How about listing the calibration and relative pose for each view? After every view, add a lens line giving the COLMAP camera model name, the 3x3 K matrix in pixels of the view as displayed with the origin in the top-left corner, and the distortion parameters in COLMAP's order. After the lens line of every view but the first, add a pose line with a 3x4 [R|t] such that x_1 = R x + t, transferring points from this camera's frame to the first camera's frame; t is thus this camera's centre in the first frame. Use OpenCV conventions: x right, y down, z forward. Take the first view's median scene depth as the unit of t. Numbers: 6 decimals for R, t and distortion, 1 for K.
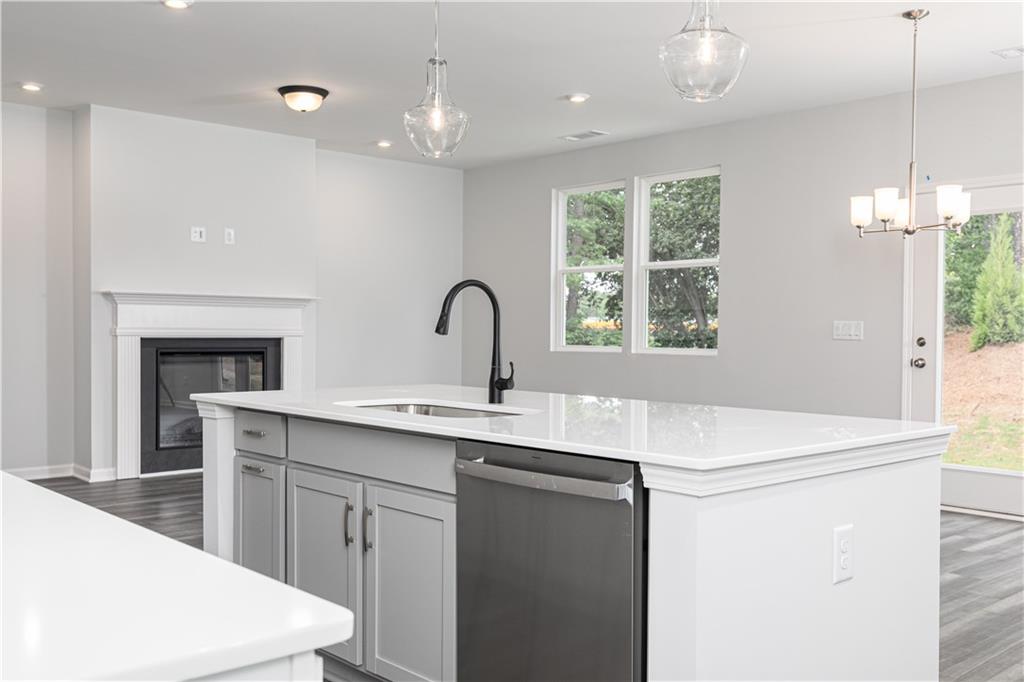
lens RADIAL K [[980.3, 0, 507.3], [0, 980.3, 345.9], [0, 0, 1]] dist [0.007782, -0.002223]
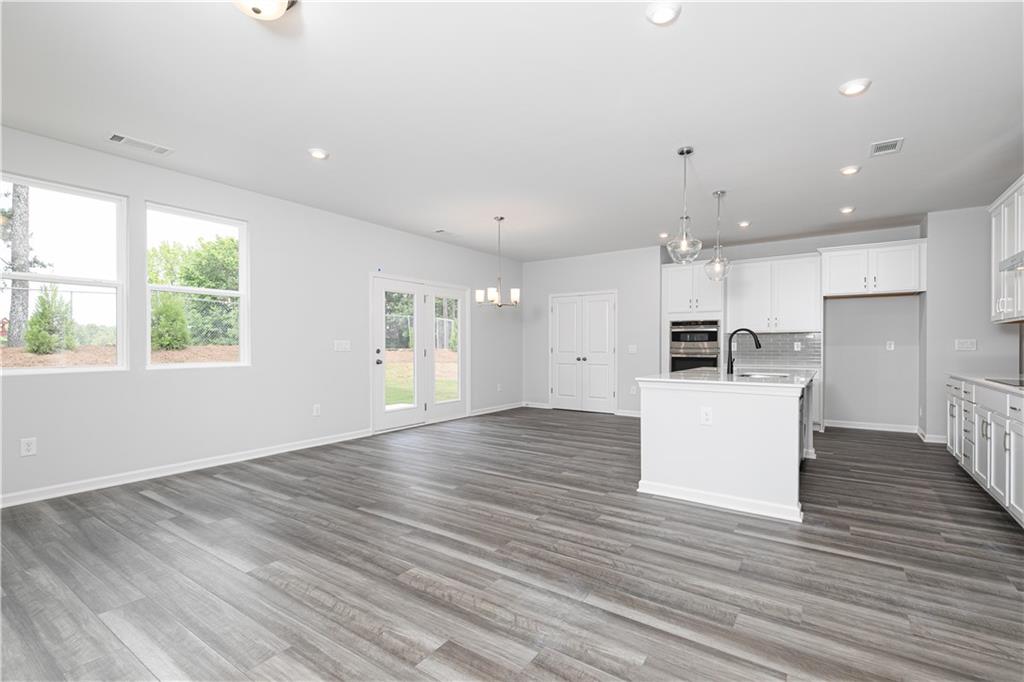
lens RADIAL K [[467.7, 0, 515.9], [0, 467.7, 347.0], [0, 0, 1]] dist [0.002500, -0.000003]
pose [[-0.231637, -0.010877, 0.972741, -0.504718], [0.016846, 0.999743, 0.015191, -0.019856], [-0.972656, 0.019905, -0.231395, 0.836184]]
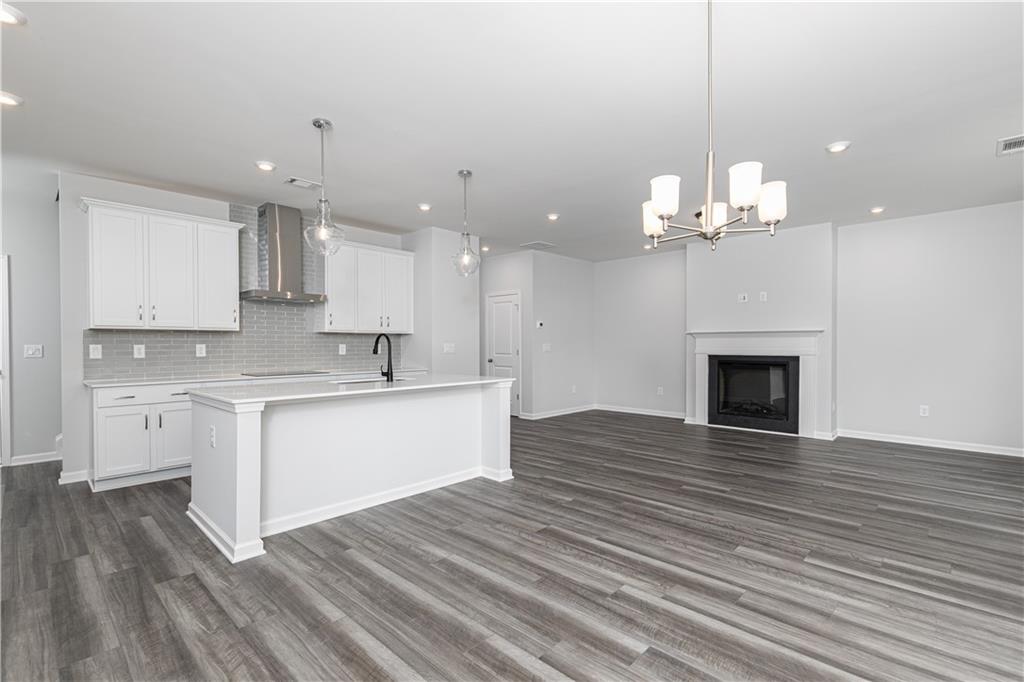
lens RADIAL K [[467.7, 0, 515.9], [0, 467.7, 347.0], [0, 0, 1]] dist [0.002500, -0.000003]
pose [[0.080754, -0.006104, -0.996715, 0.537329], [-0.015902, 0.999846, -0.007411, -0.011286], [0.996607, 0.016448, 0.080644, 0.546564]]
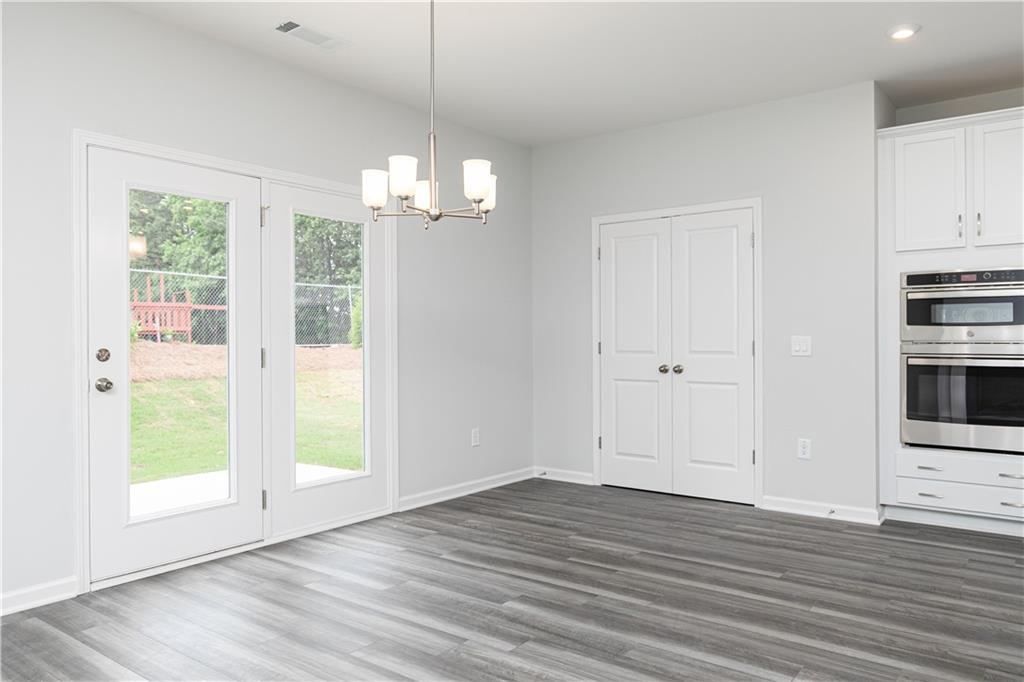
lens RADIAL K [[736.3, 0, 516.3], [0, 736.3, 339.2], [0, 0, 1]] dist [0.001775, -0.000877]
pose [[-0.186938, -0.009093, 0.982330, -0.140271], [0.022001, 0.999668, 0.013441, -0.014321], [-0.982125, 0.024125, -0.186676, 0.710929]]
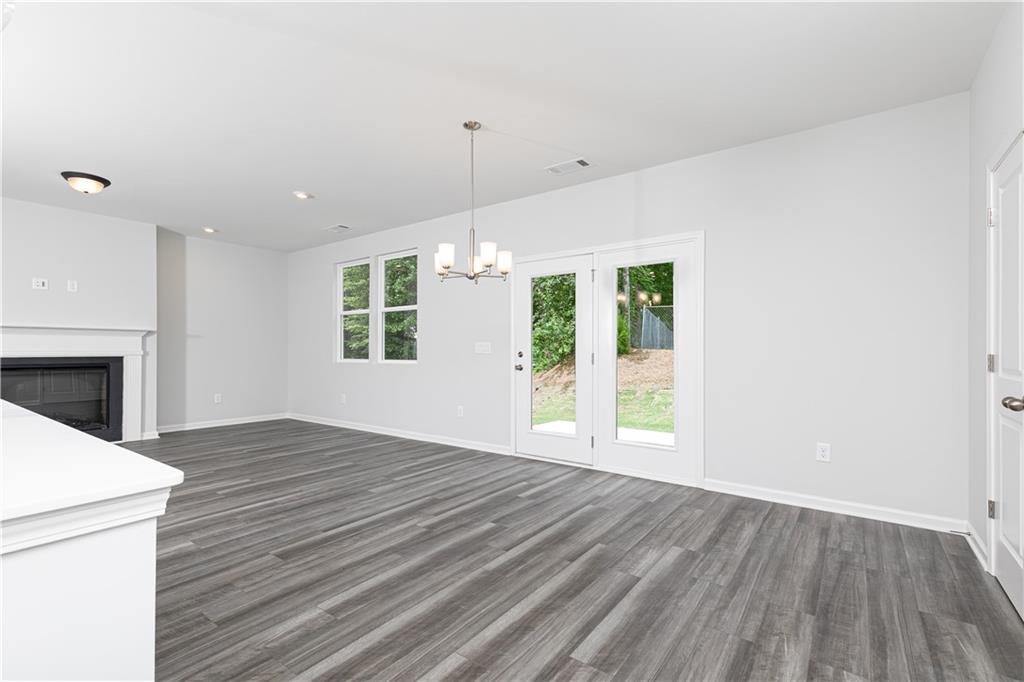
lens RADIAL K [[463.2, 0, 511.7], [0, 463.2, 346.9], [0, 0, 1]] dist [0.005449, -0.000199]
pose [[0.980165, -0.008724, 0.197991, 0.226749], [0.013142, 0.999693, -0.021013, -0.000370], [-0.197747, 0.023199, 0.979979, 0.225531]]
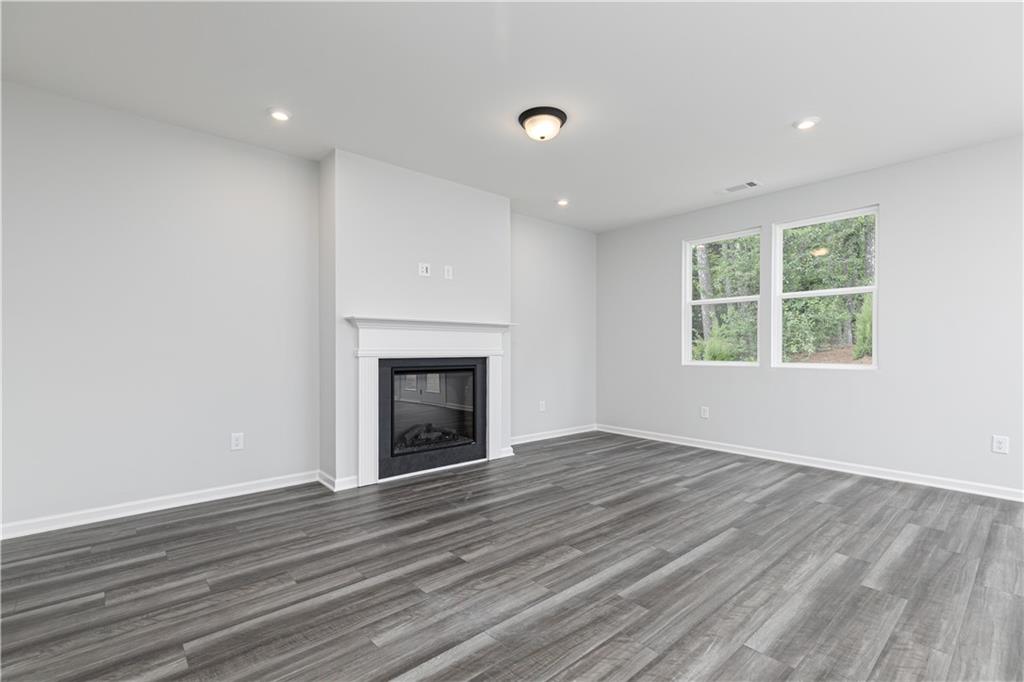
lens RADIAL K [[463.2, 0, 511.7], [0, 463.2, 346.9], [0, 0, 1]] dist [0.005449, -0.000199]
pose [[0.999873, -0.008121, -0.013679, -0.215880], [0.007848, 0.999772, -0.019881, -0.009925], [0.013837, 0.019772, 0.999709, 0.474563]]
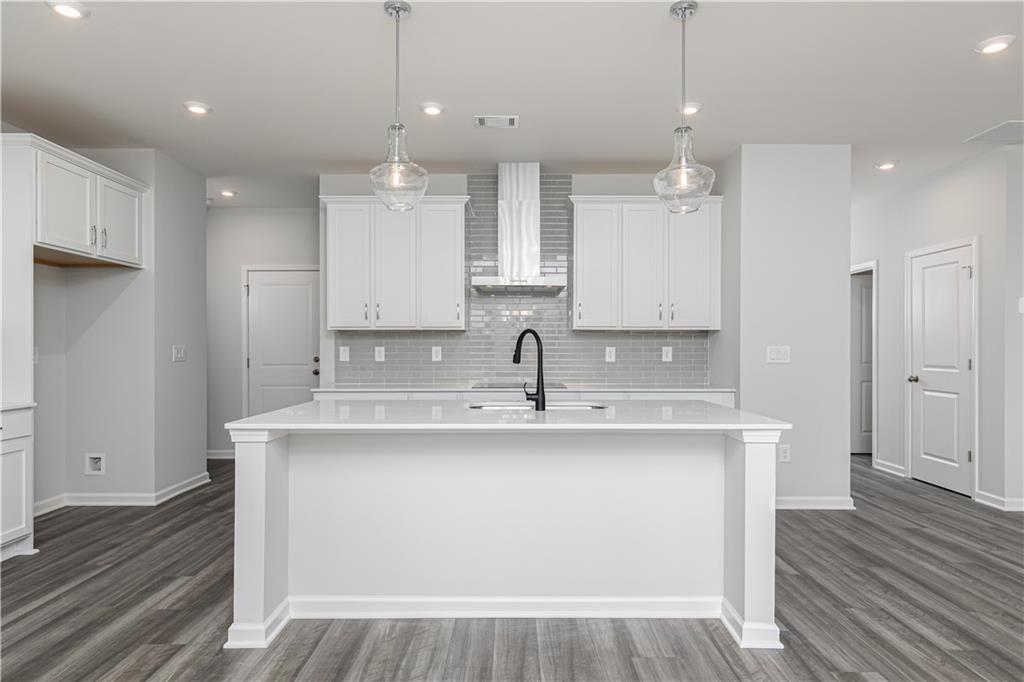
lens RADIAL K [[588.4, 0, 511.9], [0, 588.4, 347.7], [0, 0, 1]] dist [0.008912, 0.001114]
pose [[-0.668978, -0.011463, -0.743194, 0.301818], [-0.022629, 0.999732, 0.004950, -0.017202], [0.742937, 0.020129, -0.669058, 0.697324]]
